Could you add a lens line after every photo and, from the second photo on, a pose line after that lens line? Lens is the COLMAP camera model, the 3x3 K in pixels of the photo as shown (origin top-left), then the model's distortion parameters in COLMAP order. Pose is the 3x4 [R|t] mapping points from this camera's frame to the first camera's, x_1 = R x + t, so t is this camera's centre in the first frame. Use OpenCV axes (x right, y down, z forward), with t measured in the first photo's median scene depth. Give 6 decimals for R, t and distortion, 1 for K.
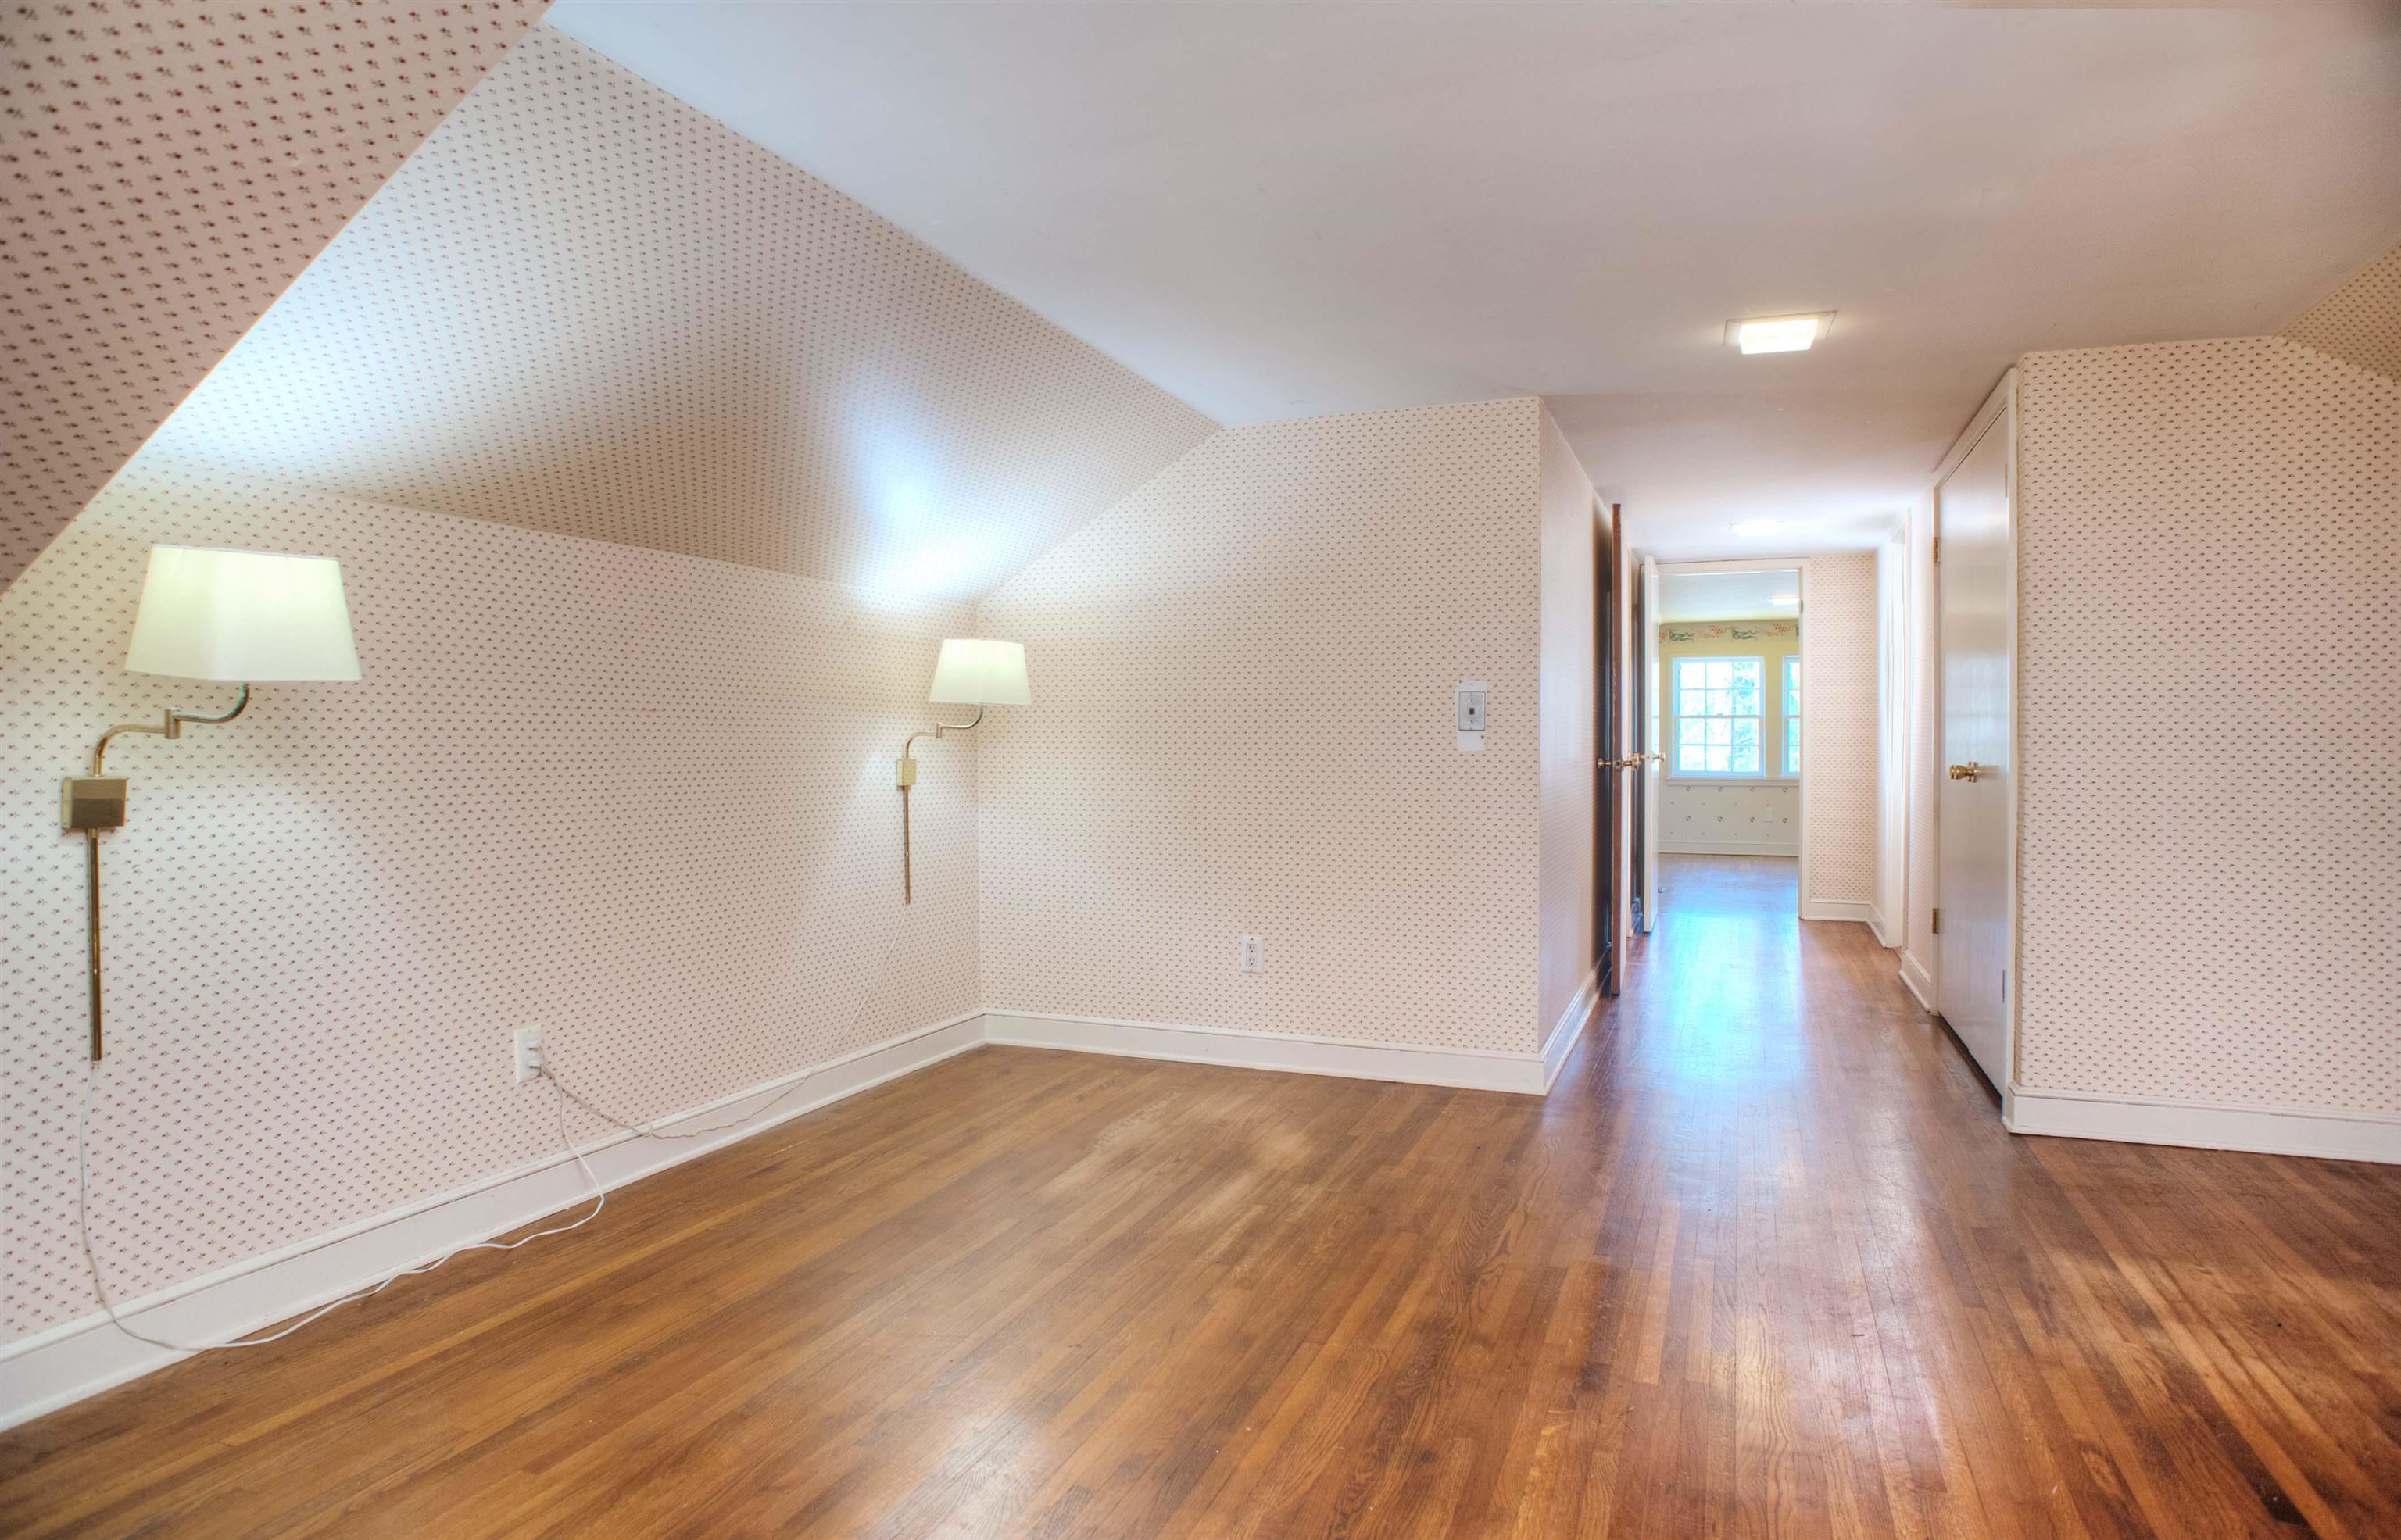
lens RADIAL K [[1318.8, 0, 1201.5], [0, 1318.8, 761.9], [0, 0, 1]] dist [-0.006053, 0.000132]
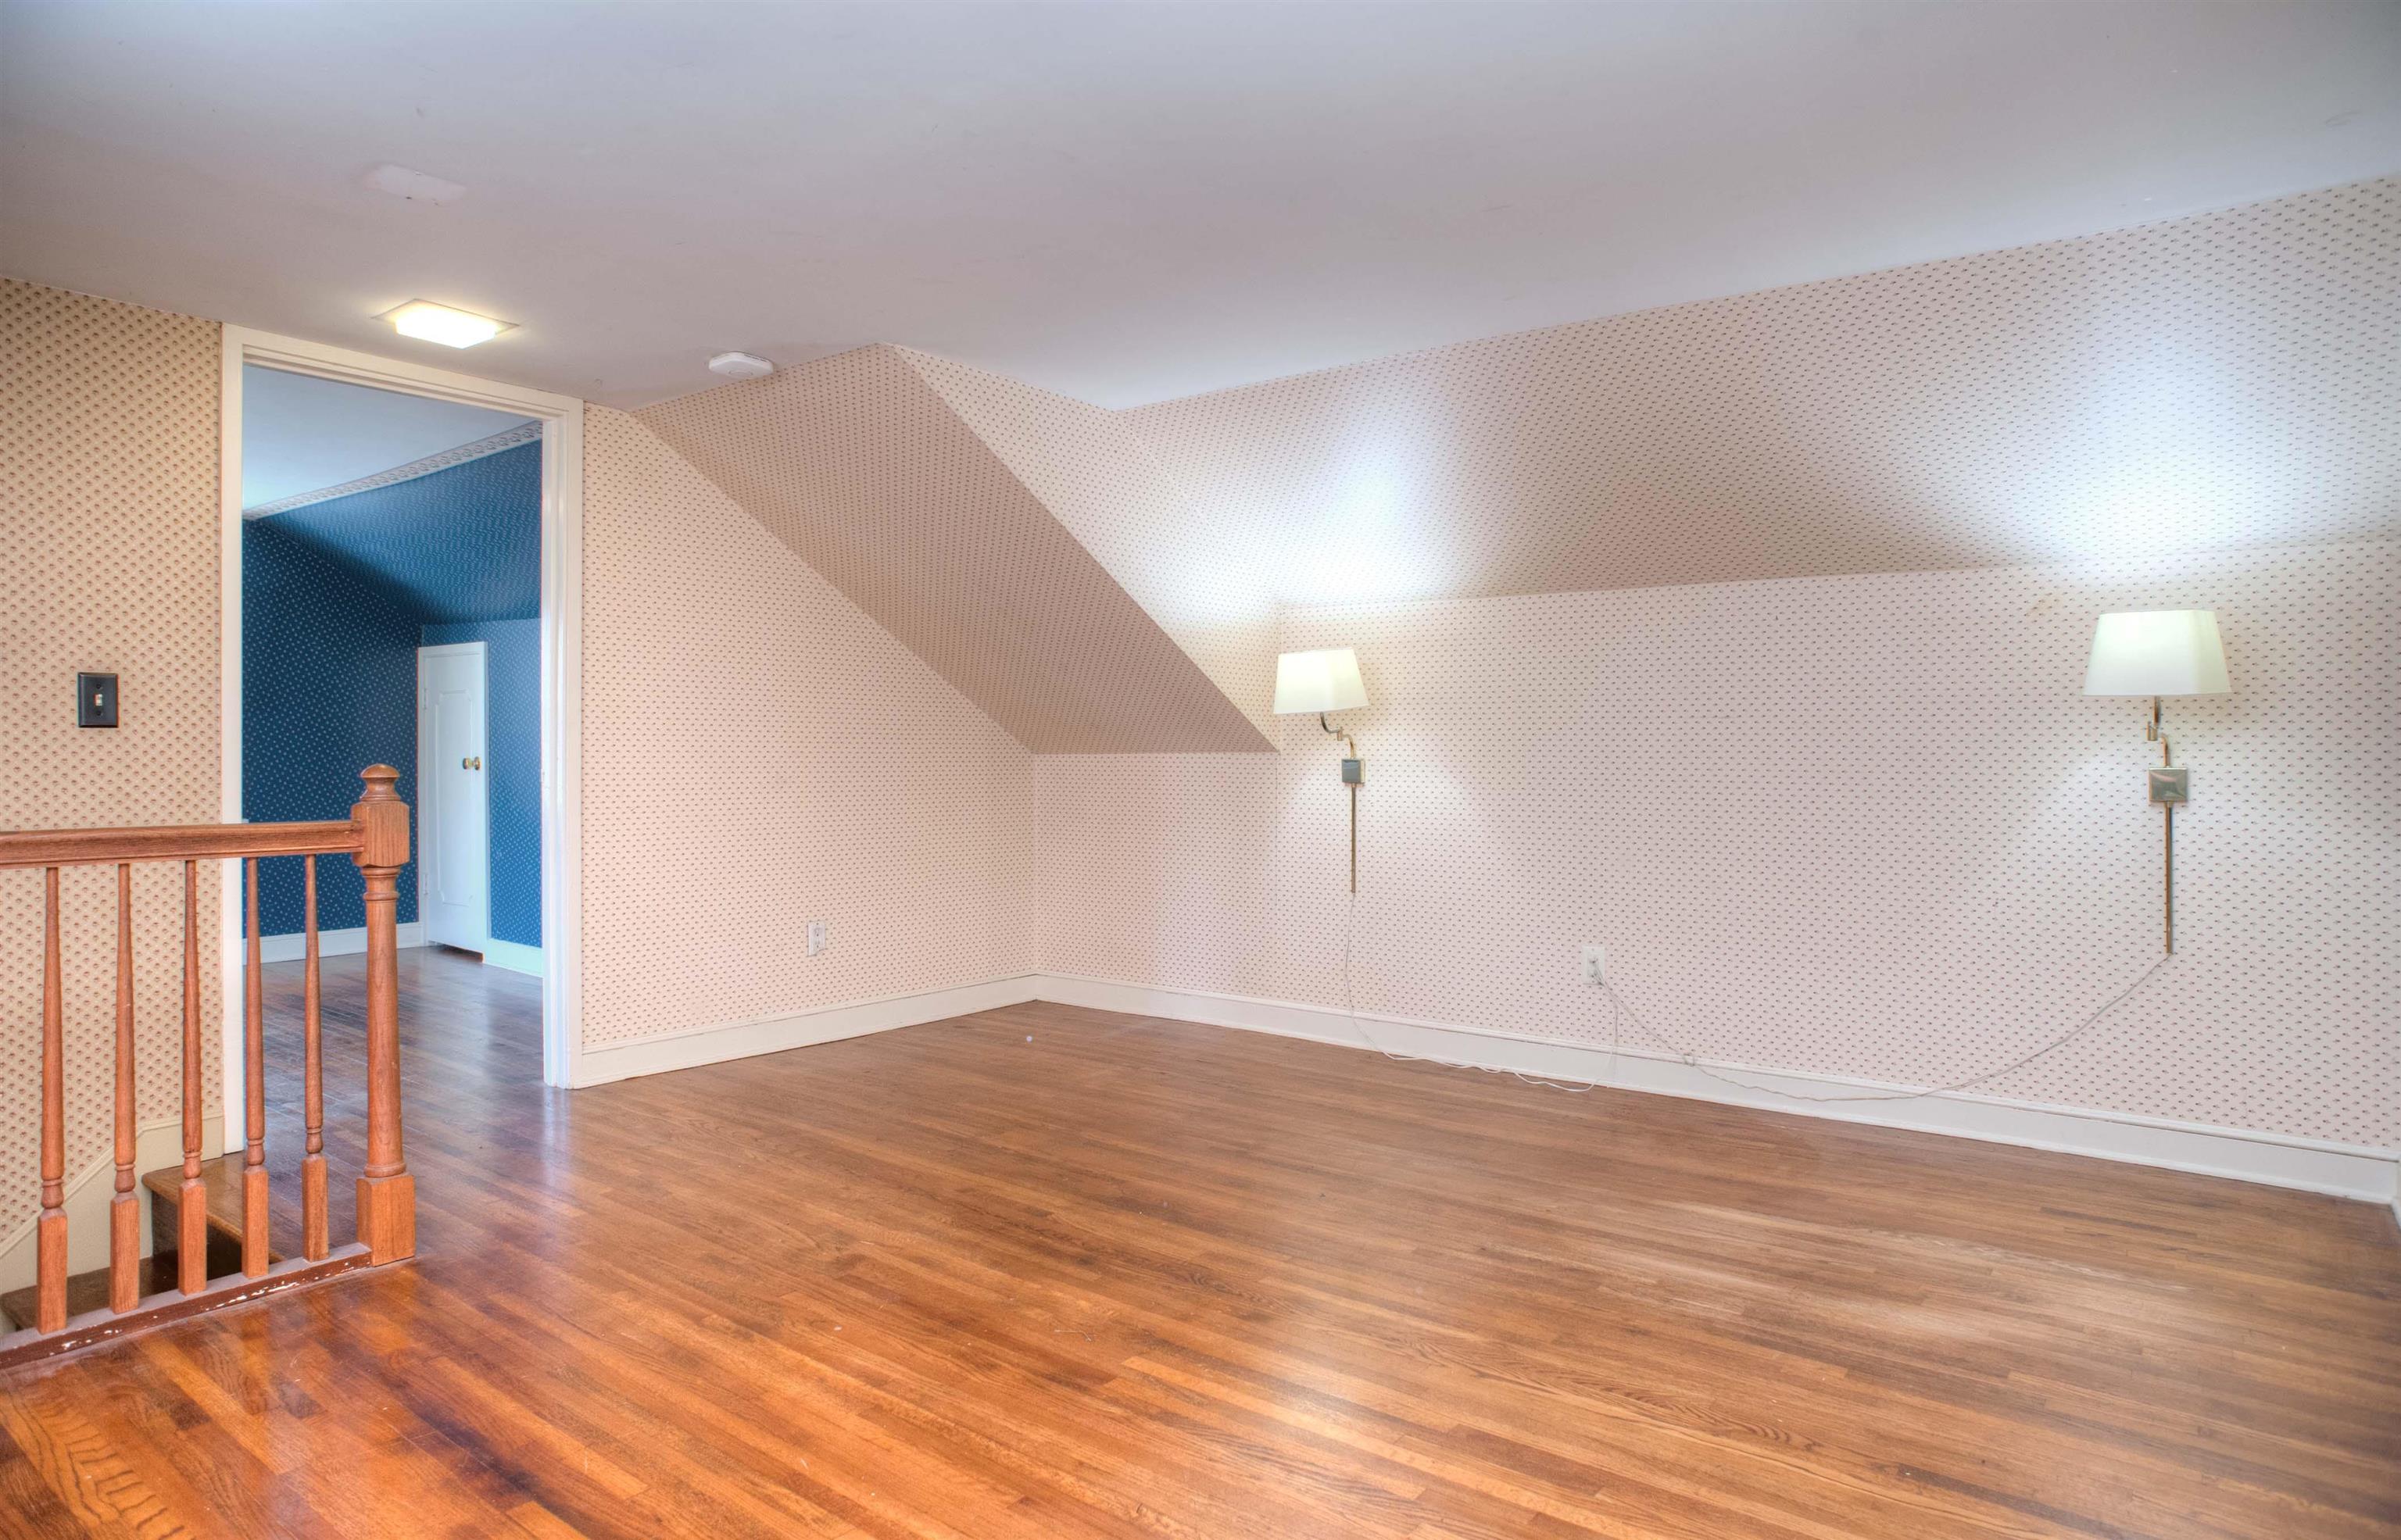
lens RADIAL K [[1318.8, 0, 1195.2], [0, 1318.8, 771.9], [0, 0, 1]] dist [-0.006053, 0.000132]
pose [[-0.258193, 0.005625, -0.966077, 0.909984], [-0.013650, 0.999862, 0.009469, 0.010423], [0.965997, 0.015632, -0.258080, 0.918819]]
